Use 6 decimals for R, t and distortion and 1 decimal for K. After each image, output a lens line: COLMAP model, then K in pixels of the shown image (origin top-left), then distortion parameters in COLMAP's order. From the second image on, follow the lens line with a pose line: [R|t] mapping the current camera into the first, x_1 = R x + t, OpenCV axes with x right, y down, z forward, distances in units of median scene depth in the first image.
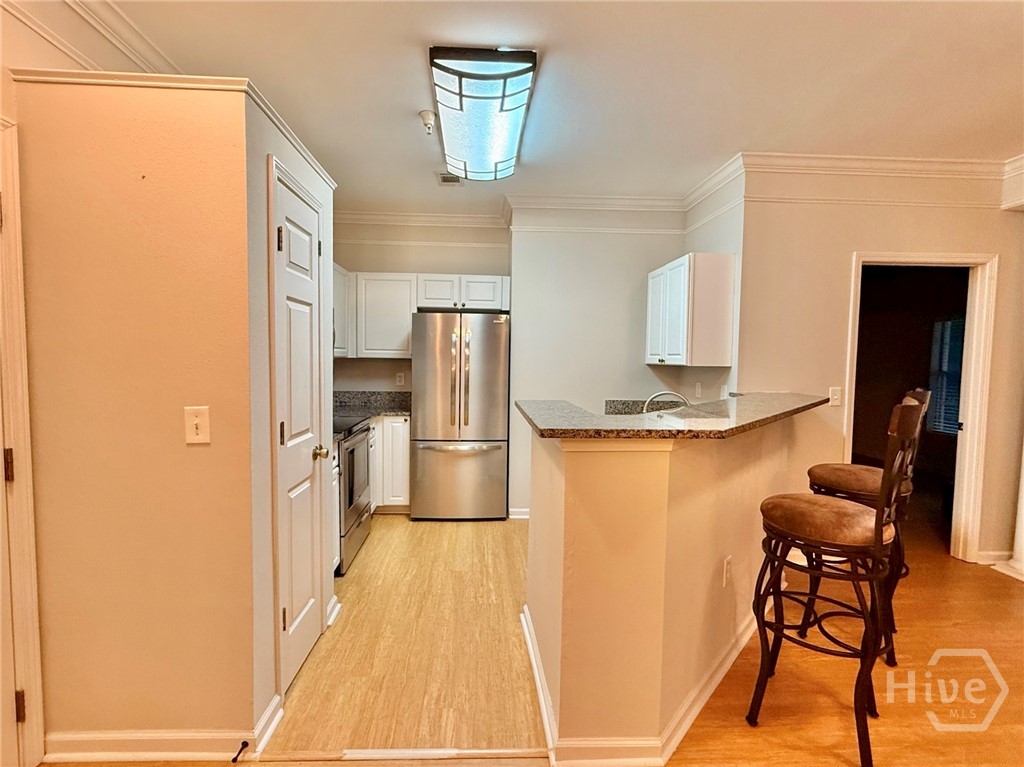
lens RADIAL K [[482.7, 0, 500.3], [0, 482.7, 383.2], [0, 0, 1]] dist [0.003566, 0.000878]
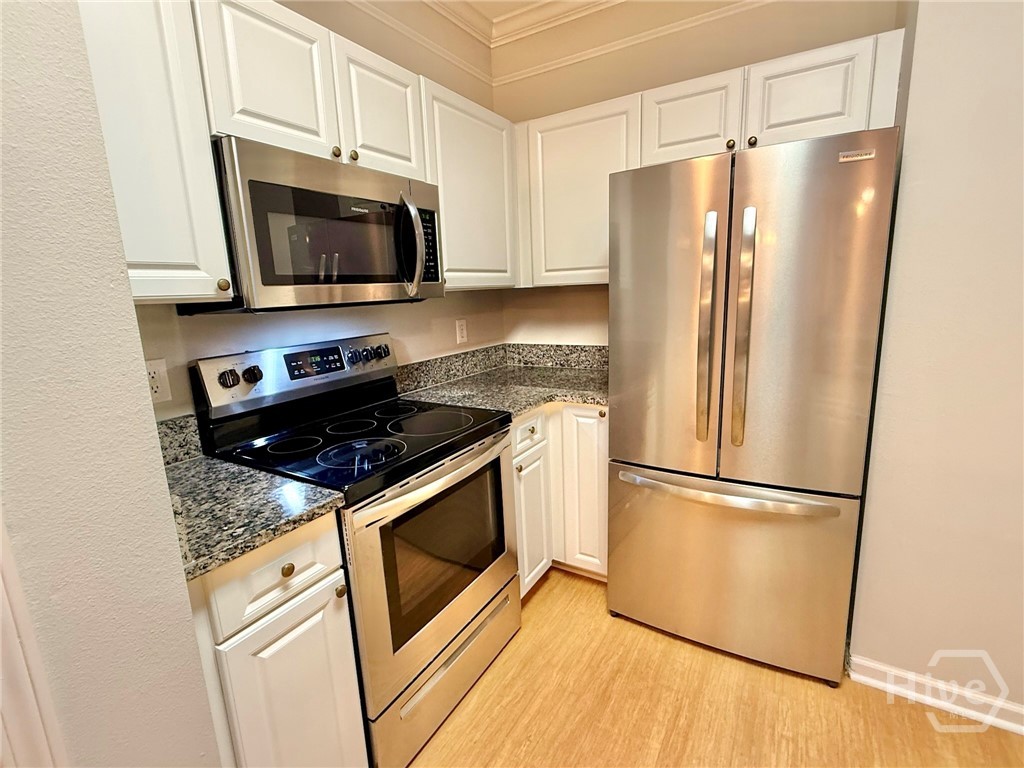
lens RADIAL K [[475.6, 0, 508.4], [0, 475.6, 382.2], [0, 0, 1]] dist [0.000849, 0.000363]
pose [[0.822961, 0.060328, -0.564886, -0.006424], [0.023724, 0.989829, 0.140273, -0.024987], [0.567602, -0.128841, 0.813159, 0.589871]]
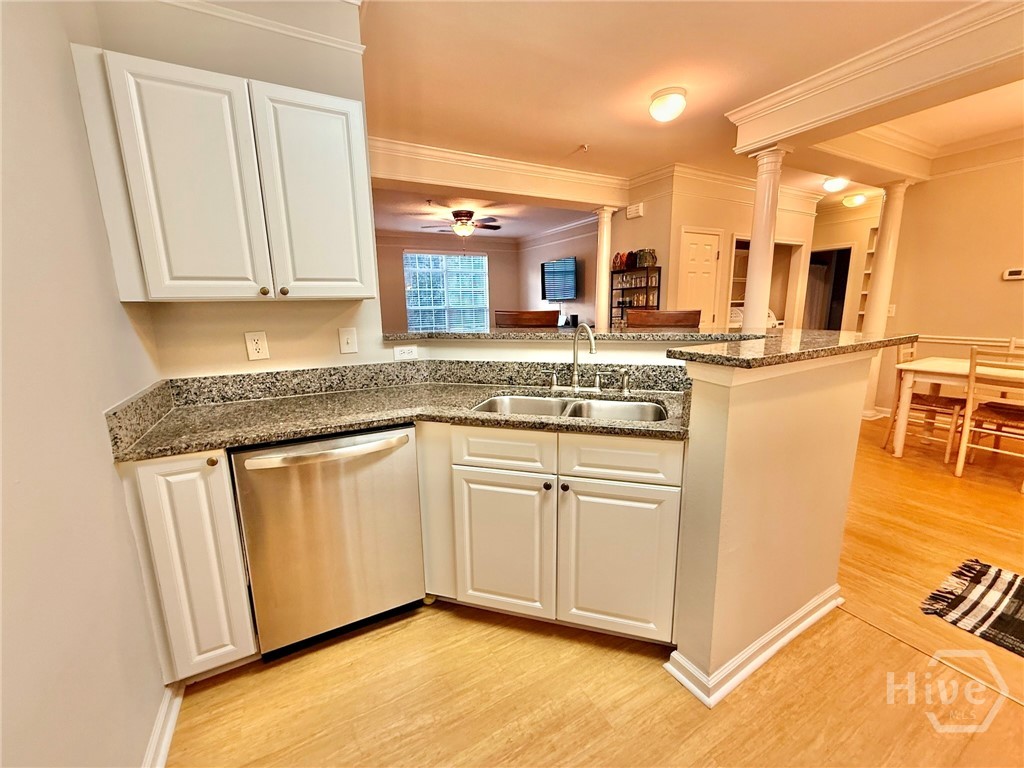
lens RADIAL K [[409.2, 0, 509.0], [0, 409.2, 384.1], [0, 0, 1]] dist [0.000708, -0.000094]
pose [[-0.437601, -0.178548, 0.881264, -0.154365], [0.063406, 0.971519, 0.228319, -0.033289], [-0.896931, 0.155790, -0.413816, 0.923275]]
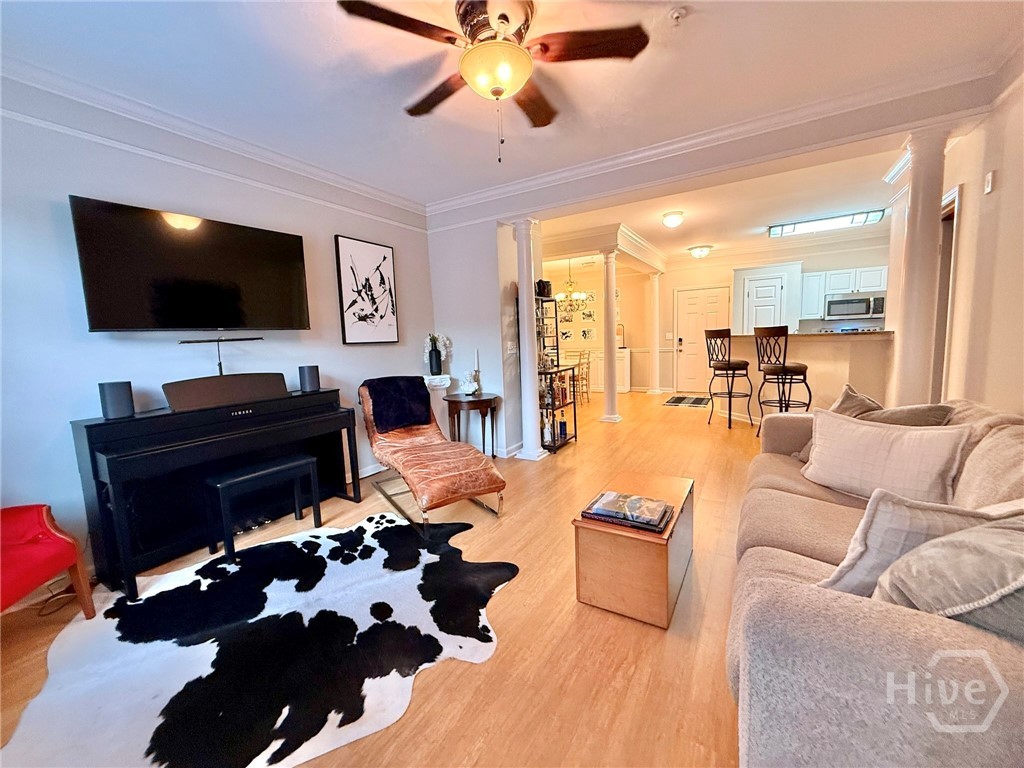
lens RADIAL K [[409.2, 0, 508.2], [0, 409.2, 382.8], [0, 0, 1]] dist [0.000708, -0.000094]
pose [[-0.559606, 0.098294, -0.822909, 1.876355], [-0.014426, 0.991636, 0.128258, 0.026928], [0.828633, 0.083645, -0.553508, 0.623803]]
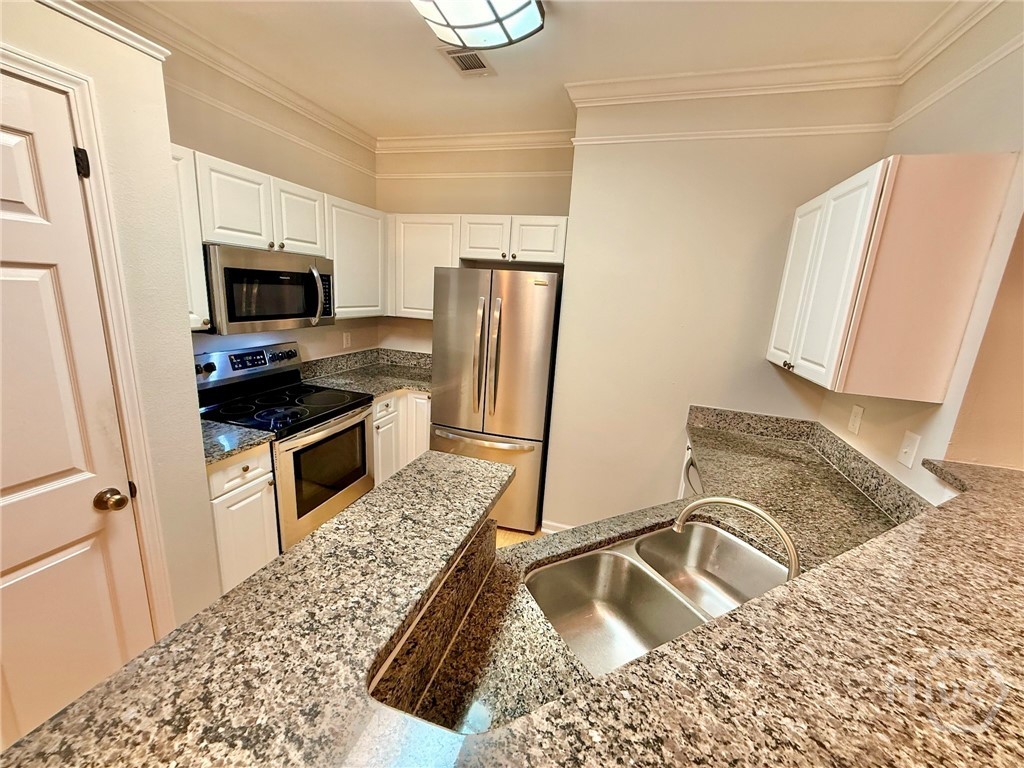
lens RADIAL K [[409.2, 0, 508.8], [0, 409.2, 383.1], [0, 0, 1]] dist [0.000708, -0.000094]
pose [[0.937797, 0.119400, -0.326007, 0.171929], [-0.065876, 0.983140, 0.170574, -0.082903], [0.340877, -0.138488, 0.929852, 0.403311]]
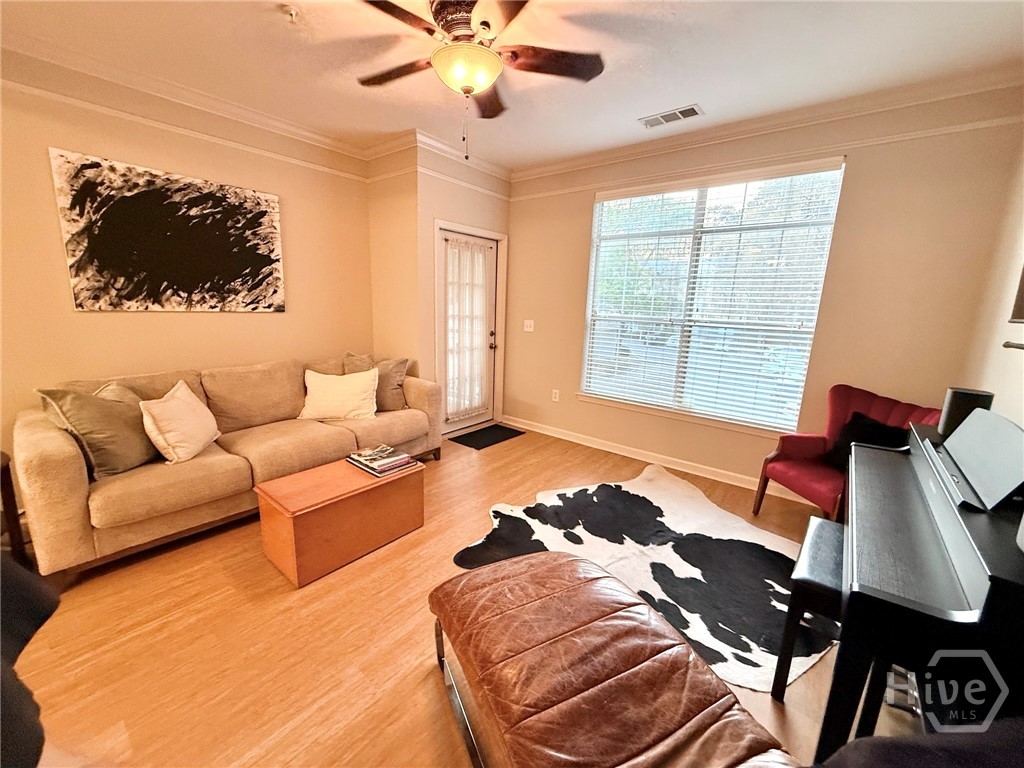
lens RADIAL K [[409.2, 0, 507.0], [0, 409.2, 384.3], [0, 0, 1]] dist [0.000708, -0.000094]
pose [[0.662878, -0.144660, 0.734619, 1.074600], [0.018289, 0.983994, 0.177263, 0.016848], [-0.748504, -0.104069, 0.654914, -0.074705]]
